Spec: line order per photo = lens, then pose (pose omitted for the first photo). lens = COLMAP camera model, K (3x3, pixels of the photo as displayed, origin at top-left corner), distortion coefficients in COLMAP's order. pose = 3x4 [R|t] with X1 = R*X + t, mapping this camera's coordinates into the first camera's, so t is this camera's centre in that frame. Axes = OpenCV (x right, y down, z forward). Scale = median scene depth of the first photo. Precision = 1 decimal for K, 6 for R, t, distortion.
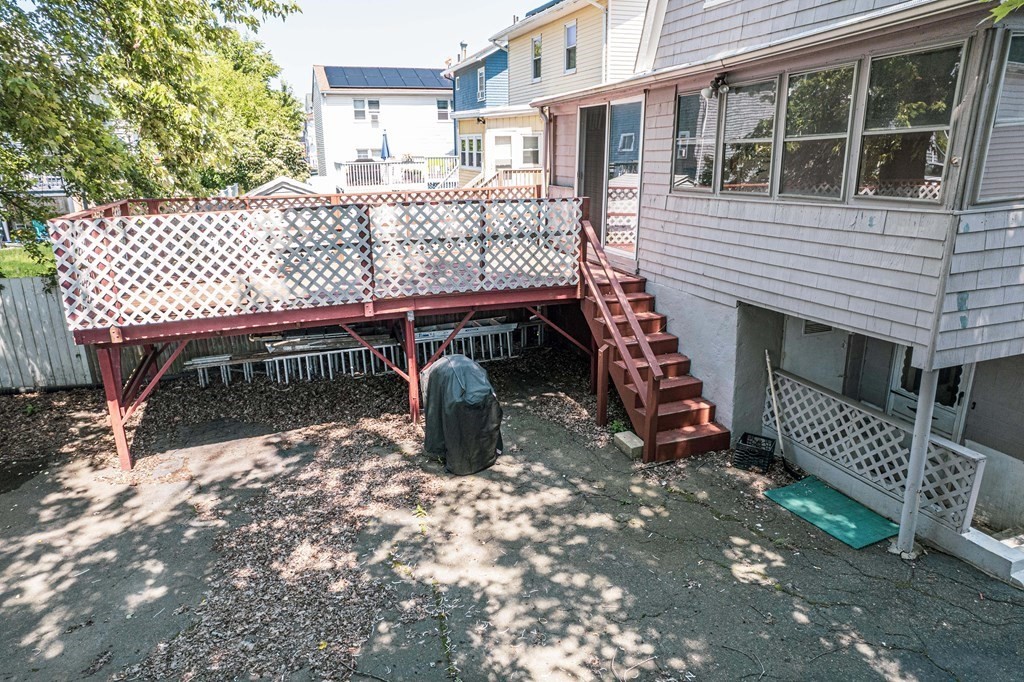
lens RADIAL K [[659.2, 0, 512.1], [0, 659.2, 344.7], [0, 0, 1]] dist [-0.055351, 0.047503]
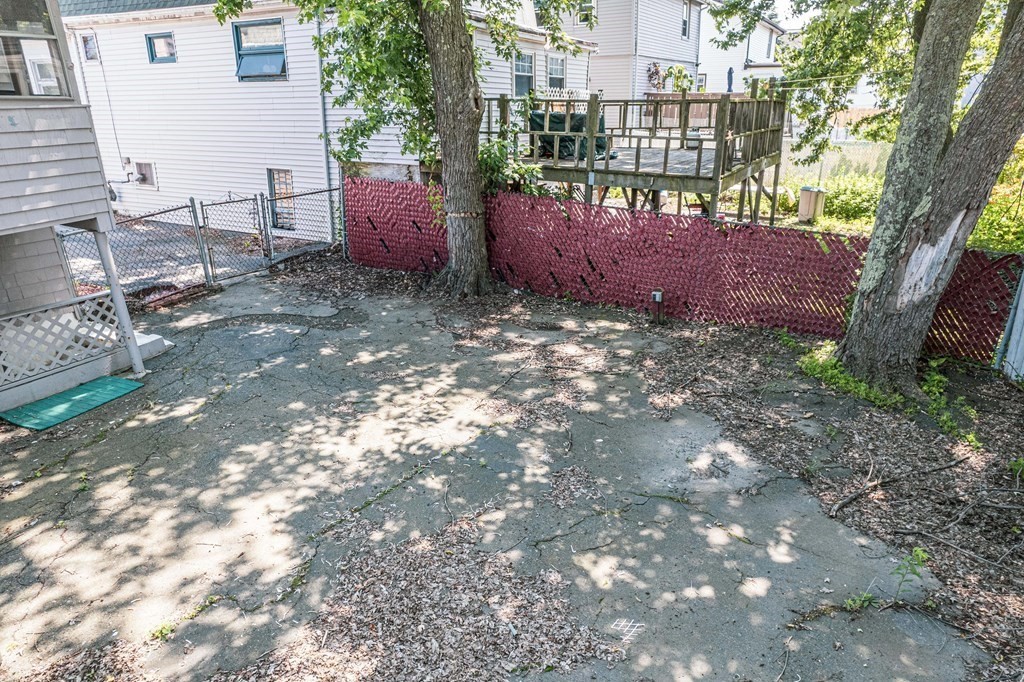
lens RADIAL K [[659.2, 0, 511.7], [0, 659.2, 341.4], [0, 0, 1]] dist [-0.055351, 0.047503]
pose [[-0.684074, -0.254301, 0.683648, -0.805787], [0.210722, 0.828395, 0.518997, -0.246545], [-0.698312, 0.499091, -0.513097, 1.015948]]
